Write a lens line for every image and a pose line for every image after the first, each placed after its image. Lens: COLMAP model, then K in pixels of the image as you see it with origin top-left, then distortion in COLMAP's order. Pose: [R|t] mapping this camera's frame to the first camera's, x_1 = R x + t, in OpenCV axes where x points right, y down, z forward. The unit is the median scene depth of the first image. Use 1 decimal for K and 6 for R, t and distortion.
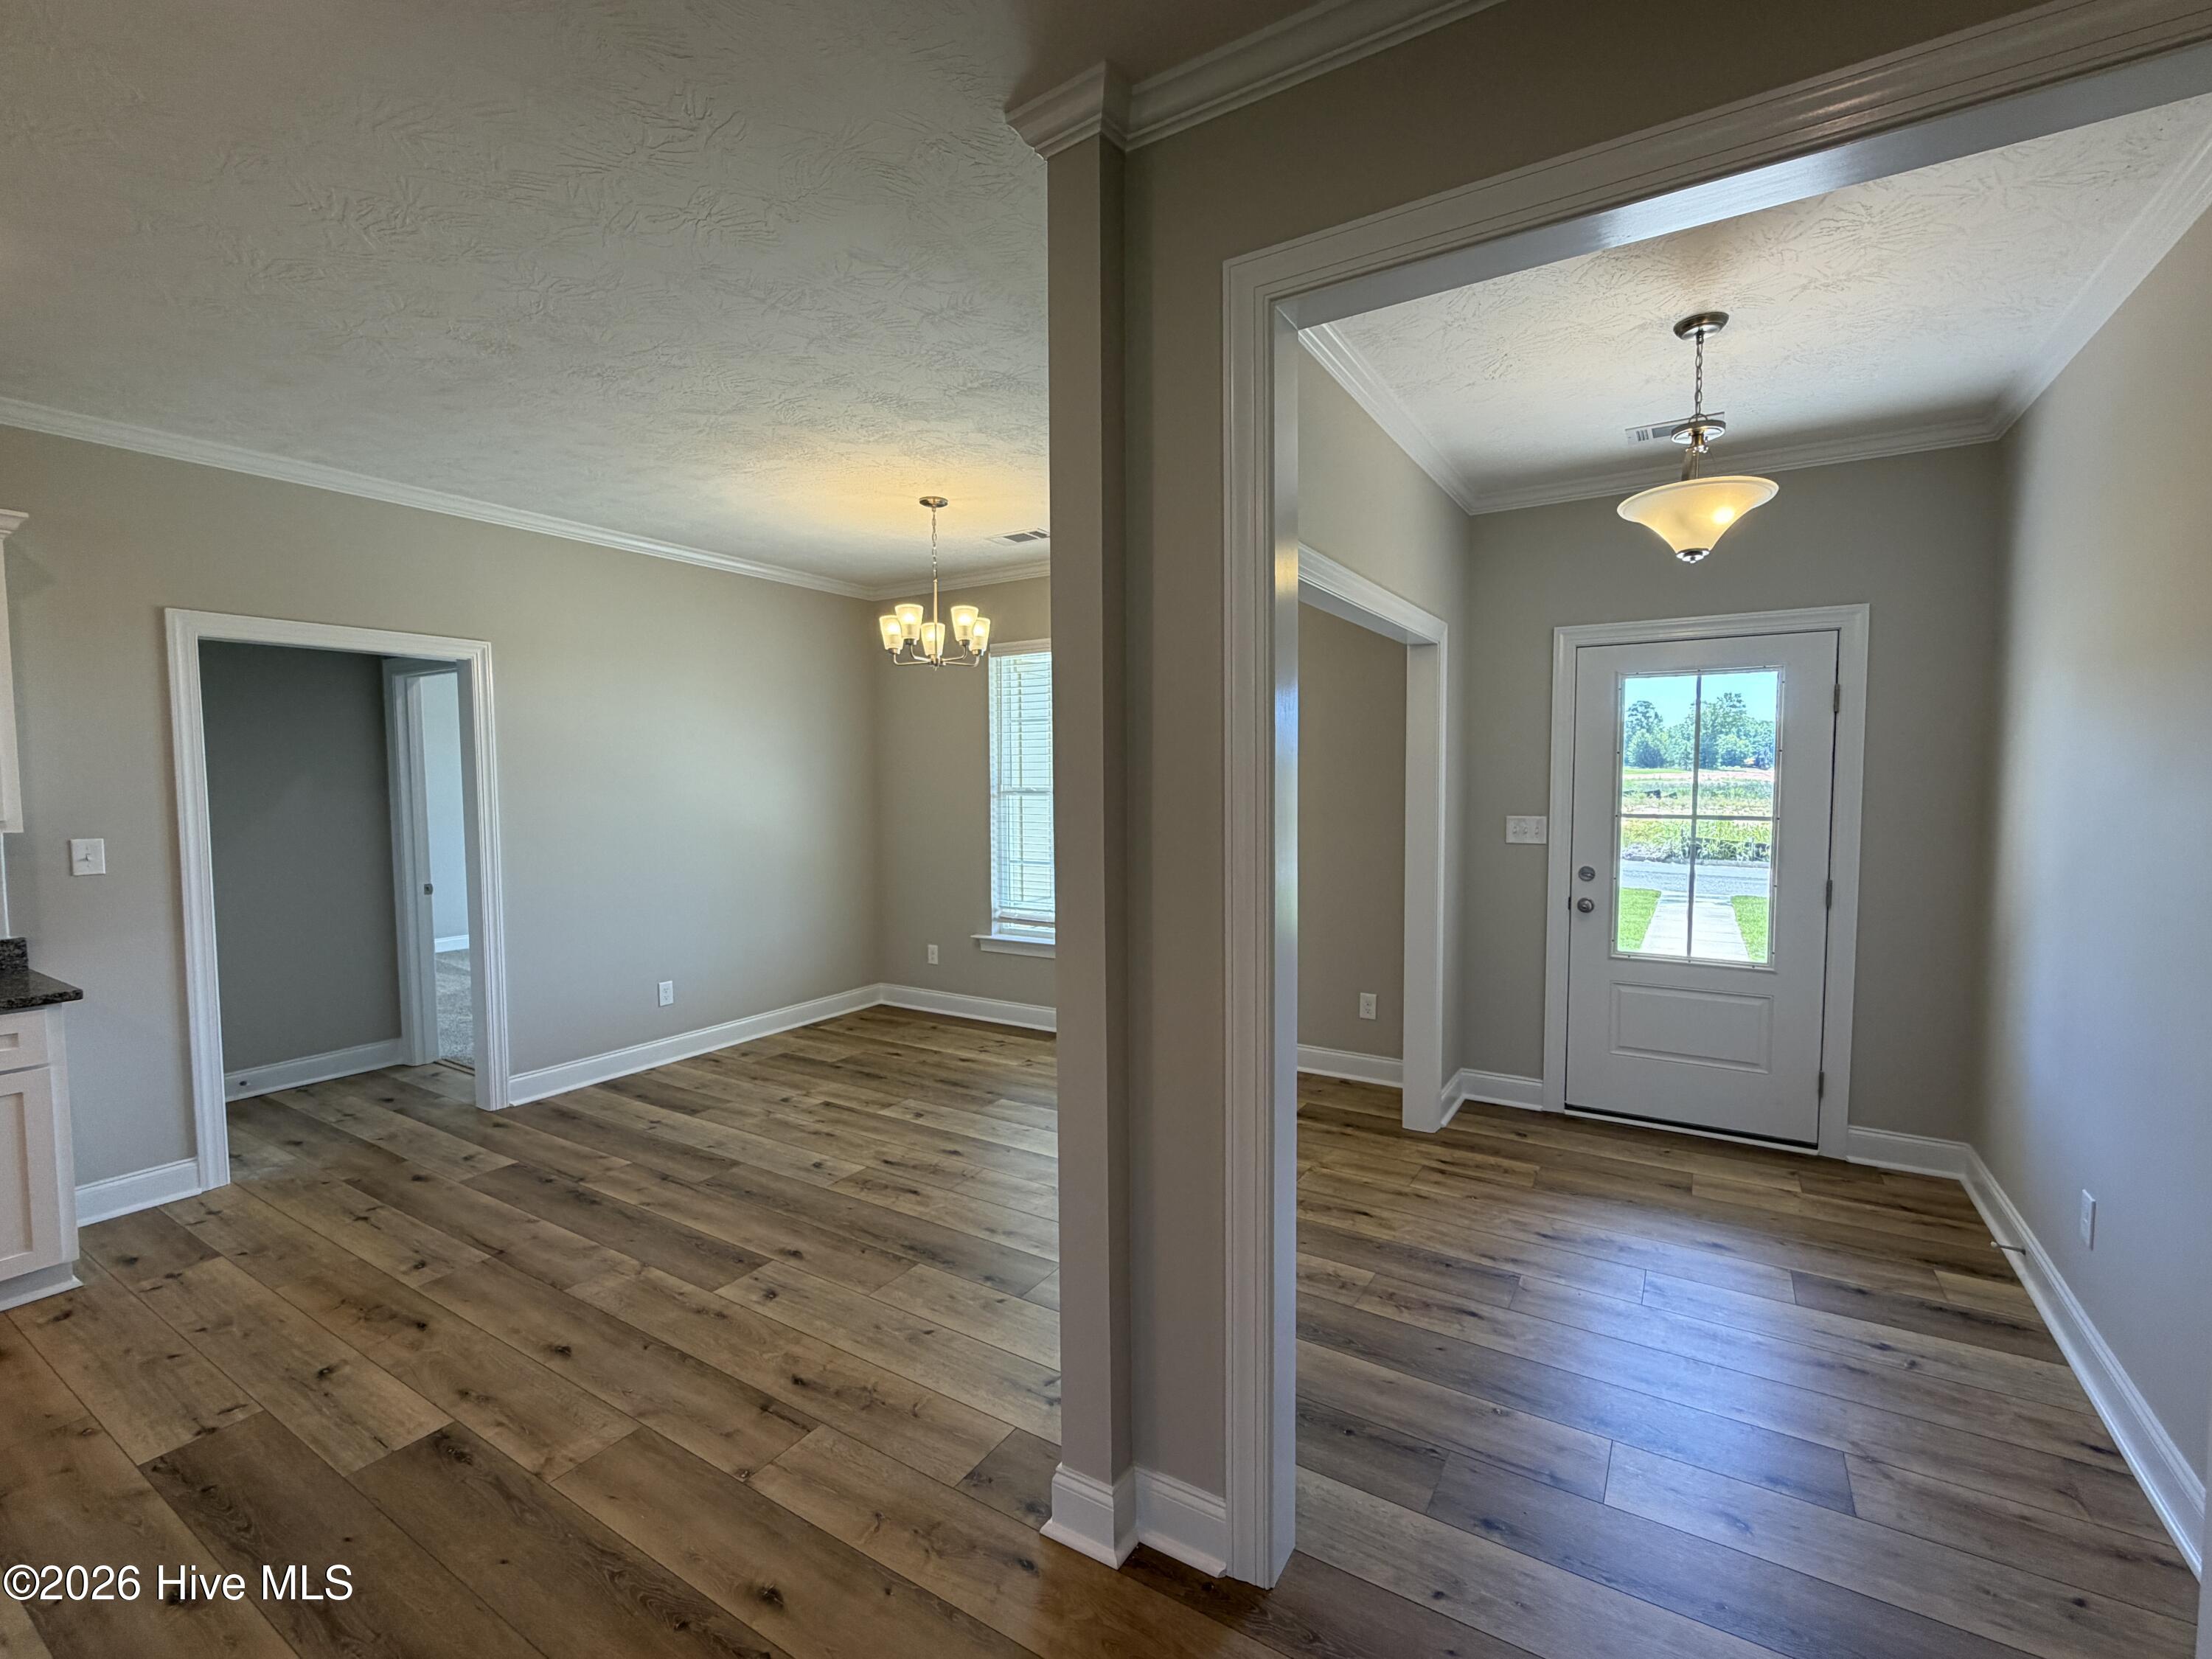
lens RADIAL K [[964.5, 0, 1104.9], [0, 964.5, 832.0], [0, 0, 1]] dist [-0.001852, 0.000459]
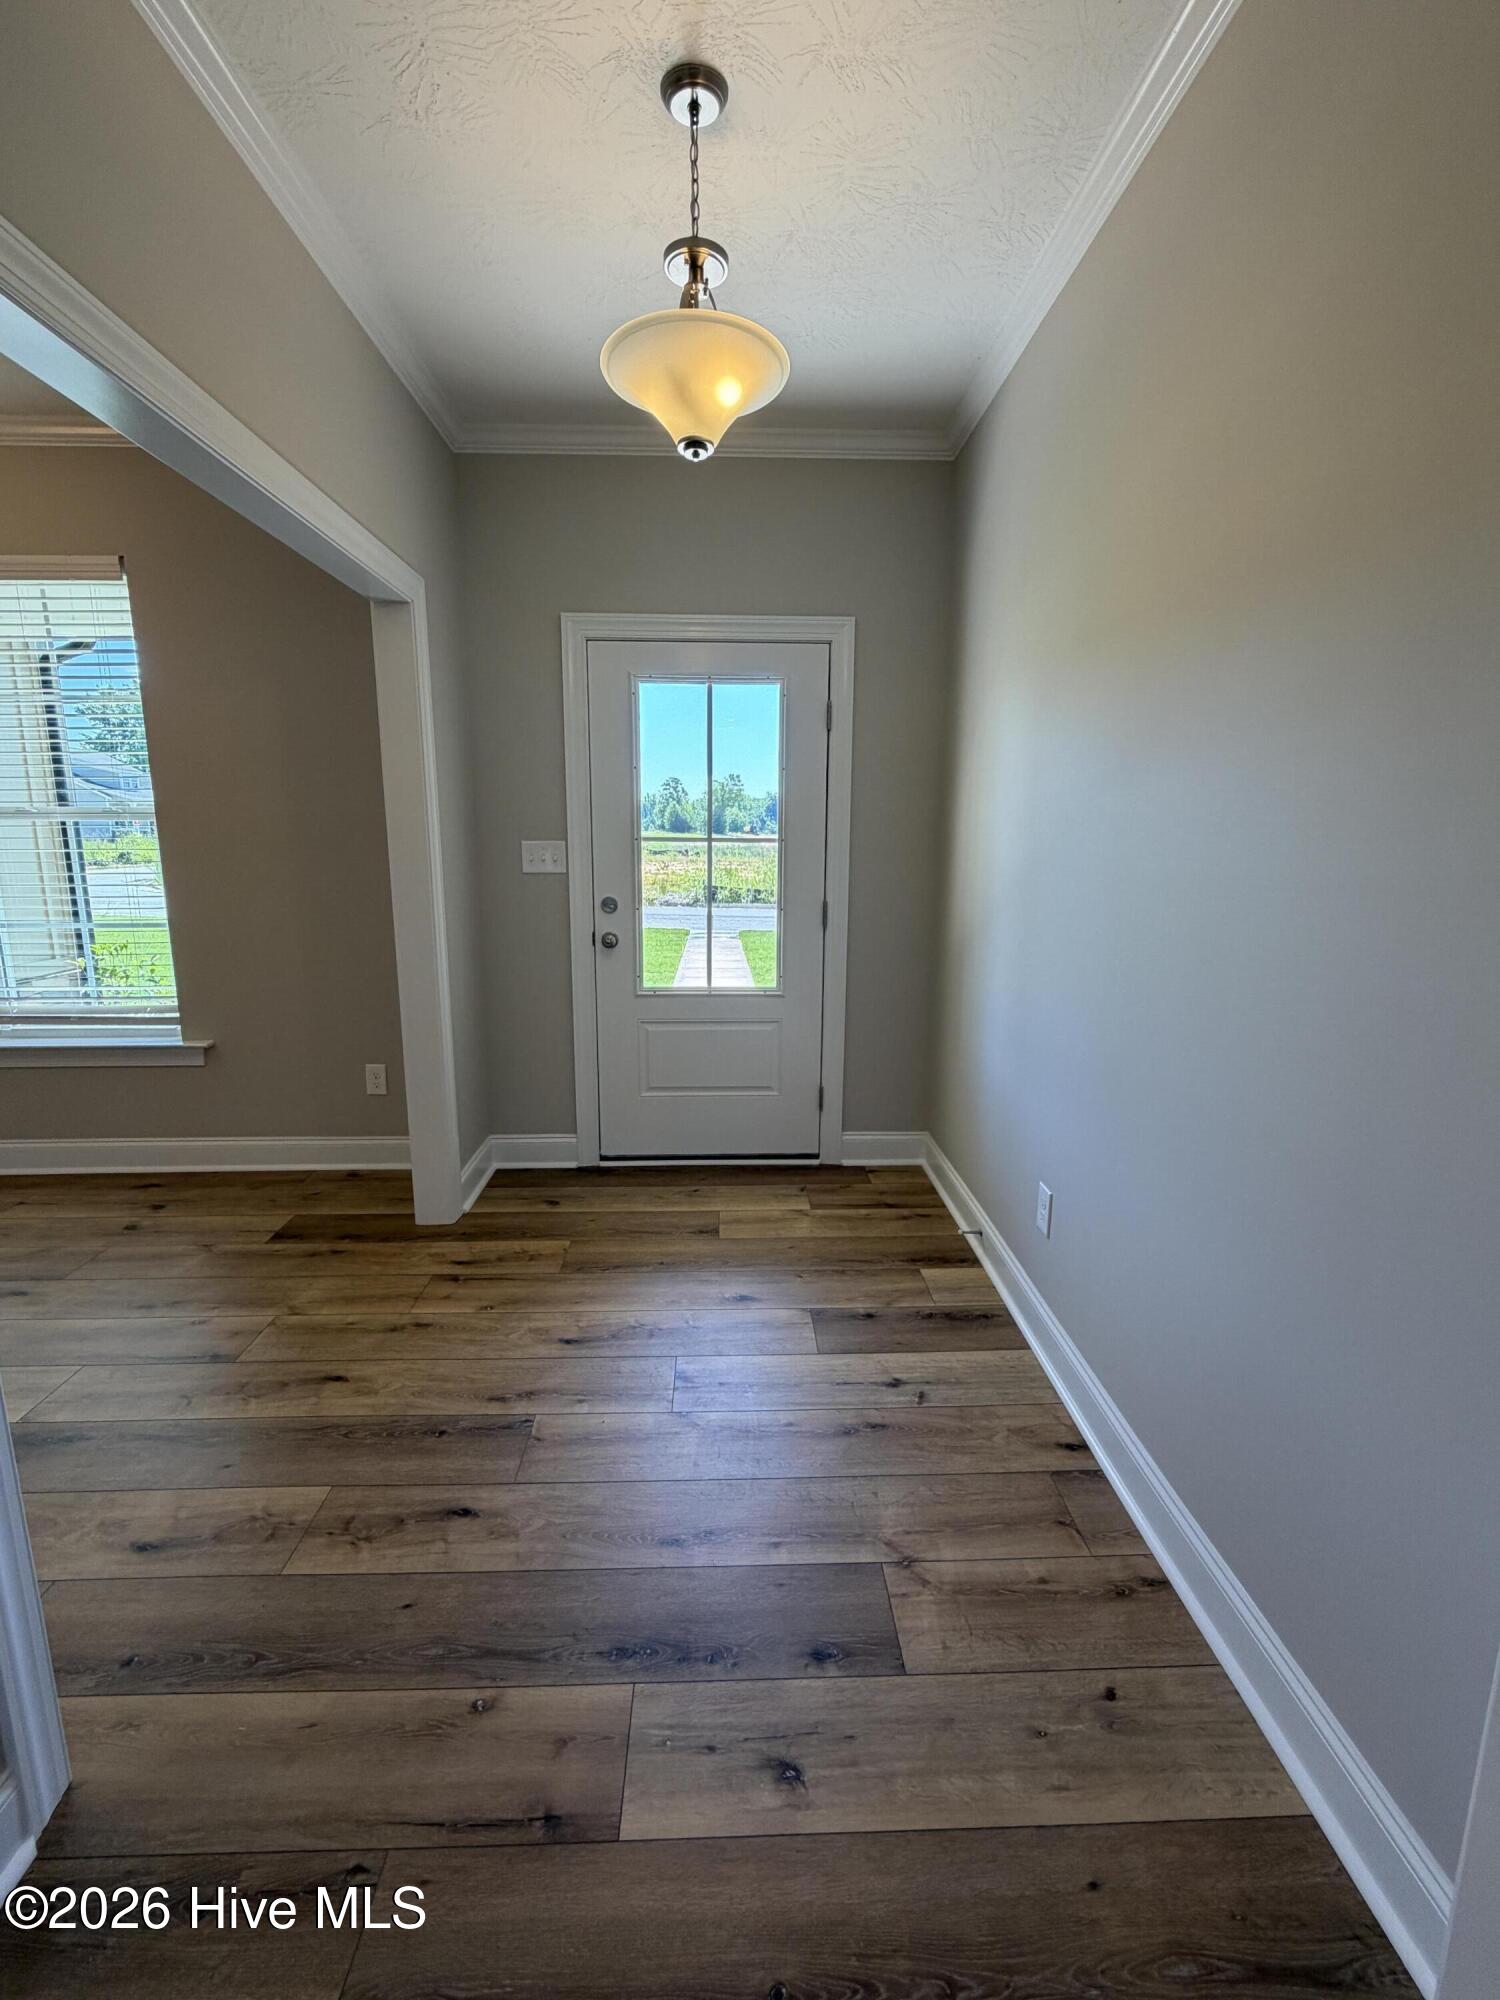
lens RADIAL K [[872.1, 0, 750.0], [0, 872.1, 1000.0], [0, 0, 1]] dist [-0.001852, 0.000459]
pose [[0.829747, -0.093198, 0.550303, 0.177063], [0.023656, 0.990947, 0.132156, 0.030883], [-0.557637, -0.096638, 0.824440, 0.286745]]
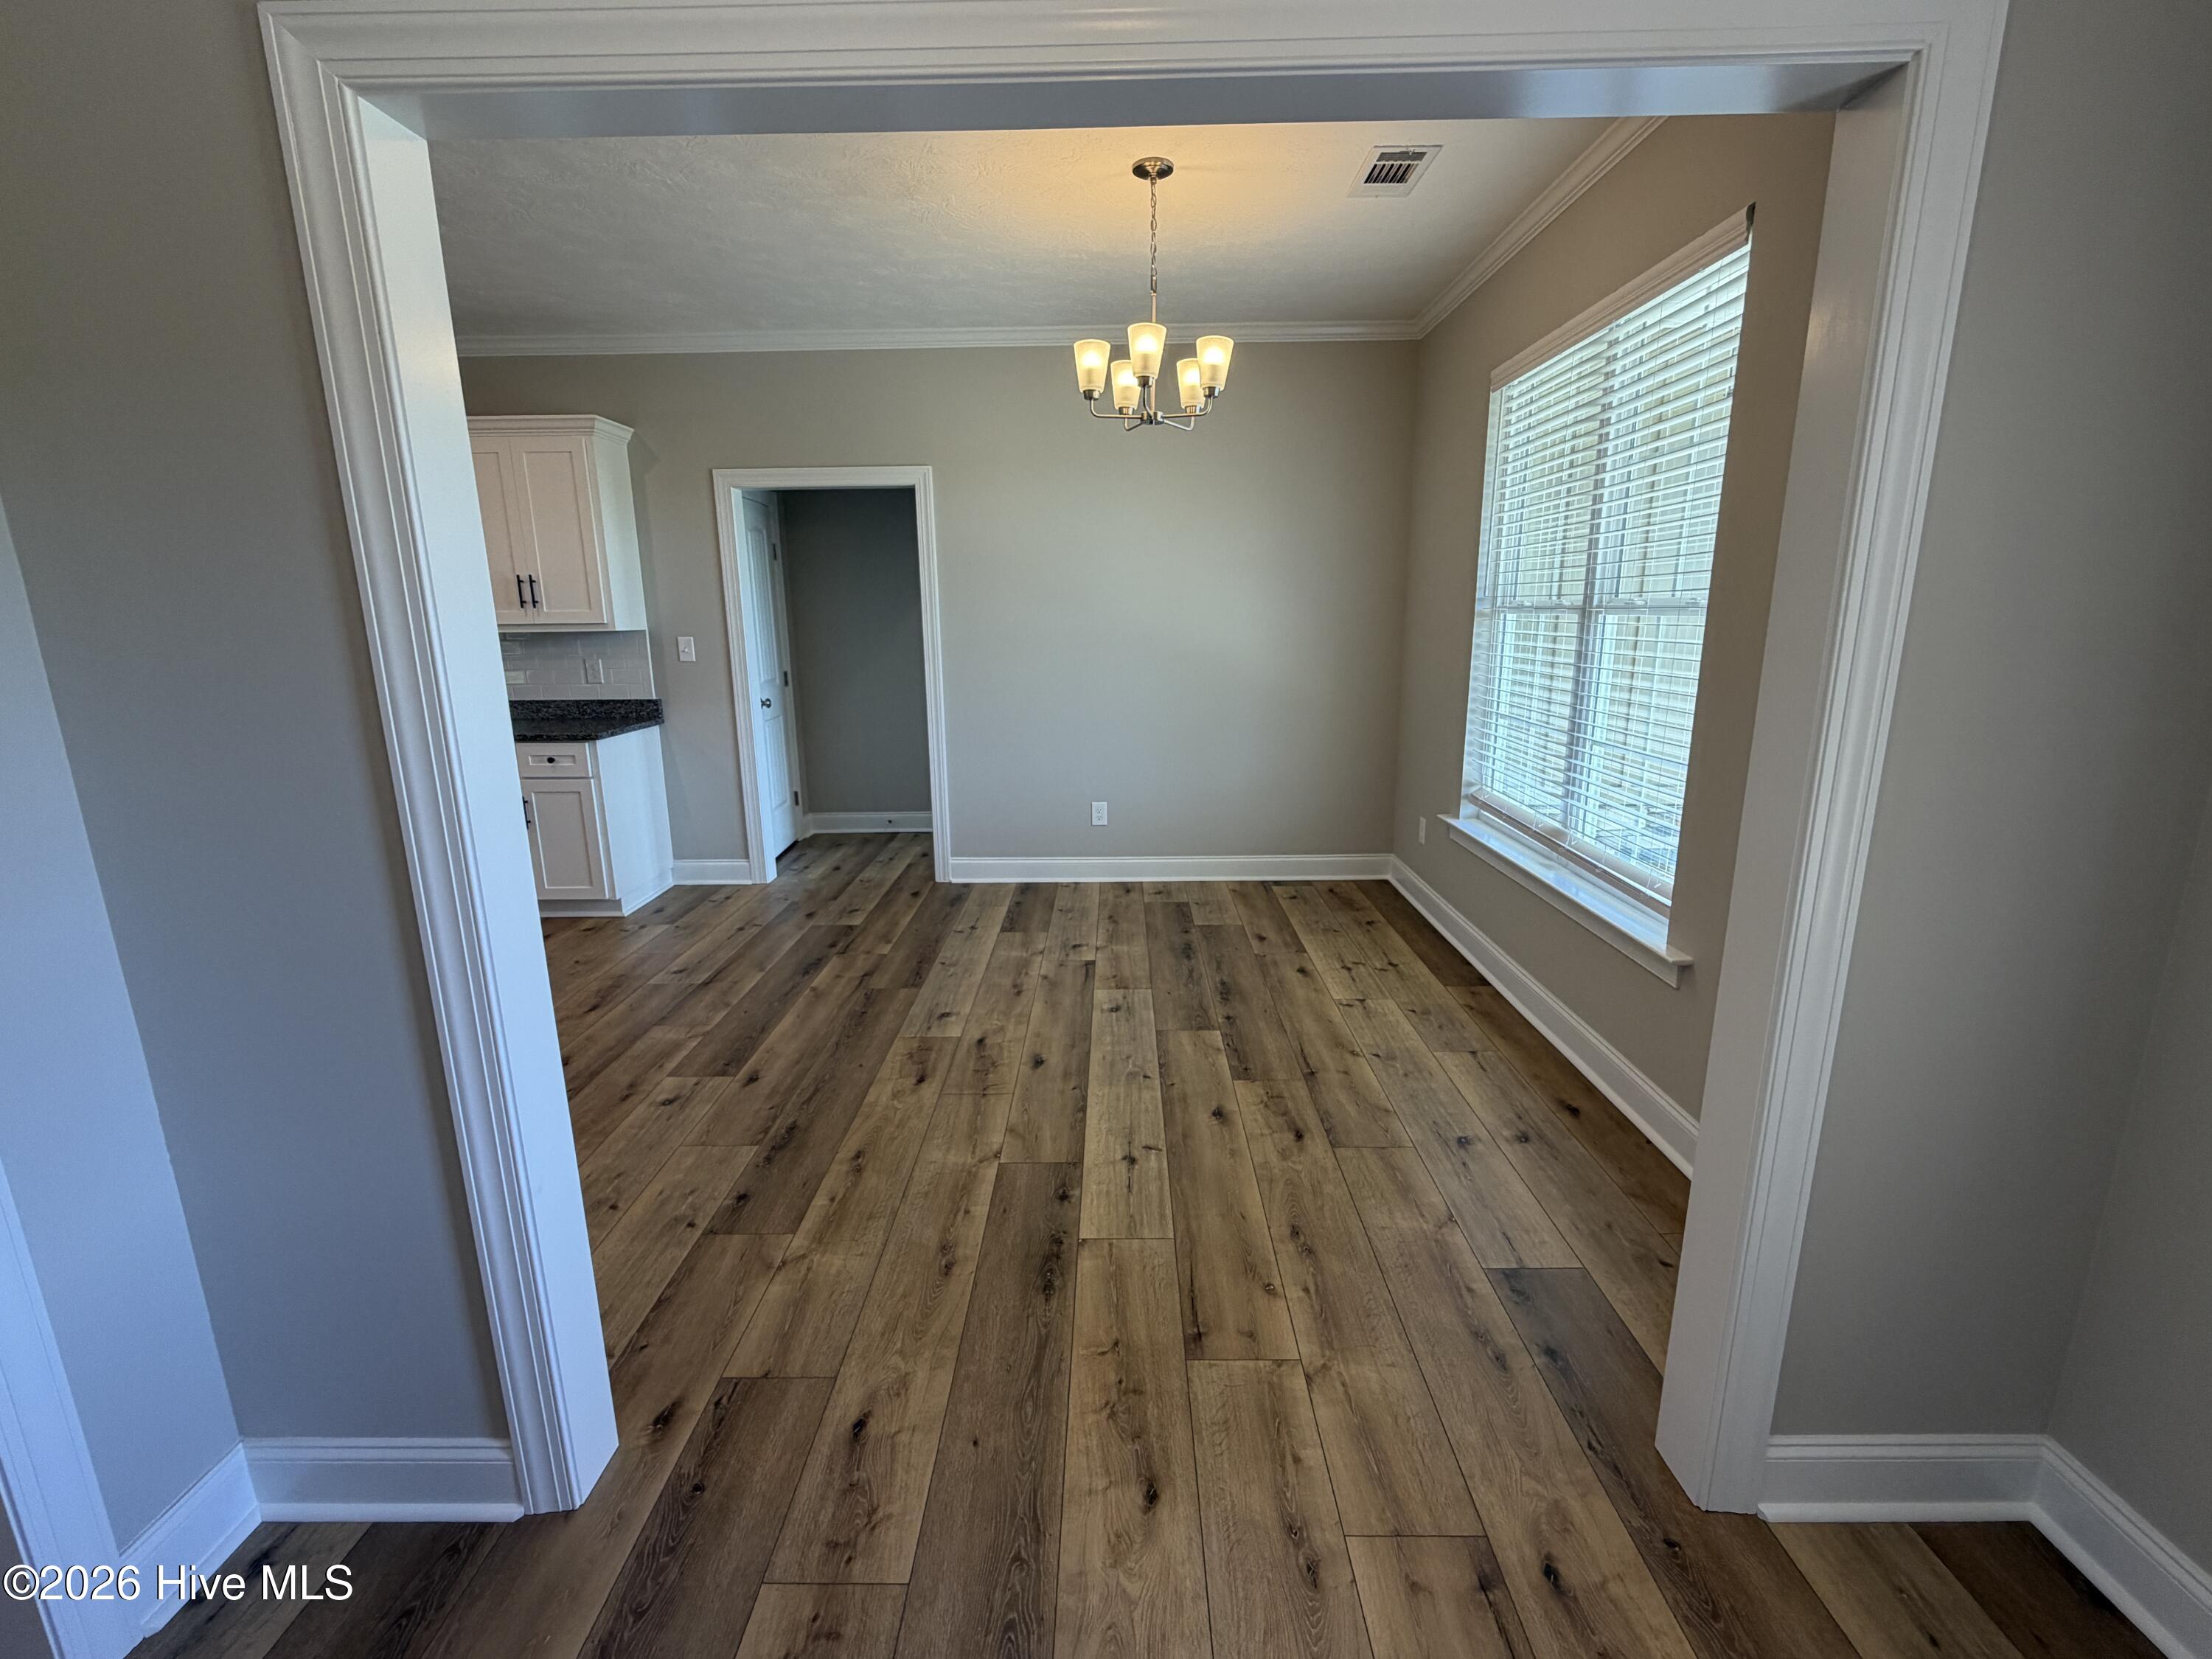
lens RADIAL K [[964.5, 0, 1104.9], [0, 964.5, 832.0], [0, 0, 1]] dist [-0.001852, 0.000459]
pose [[0.517958, 0.193388, -0.833259, 0.545597], [-0.040482, 0.978560, 0.201946, -0.022836], [0.854448, -0.070867, 0.514682, 0.693002]]
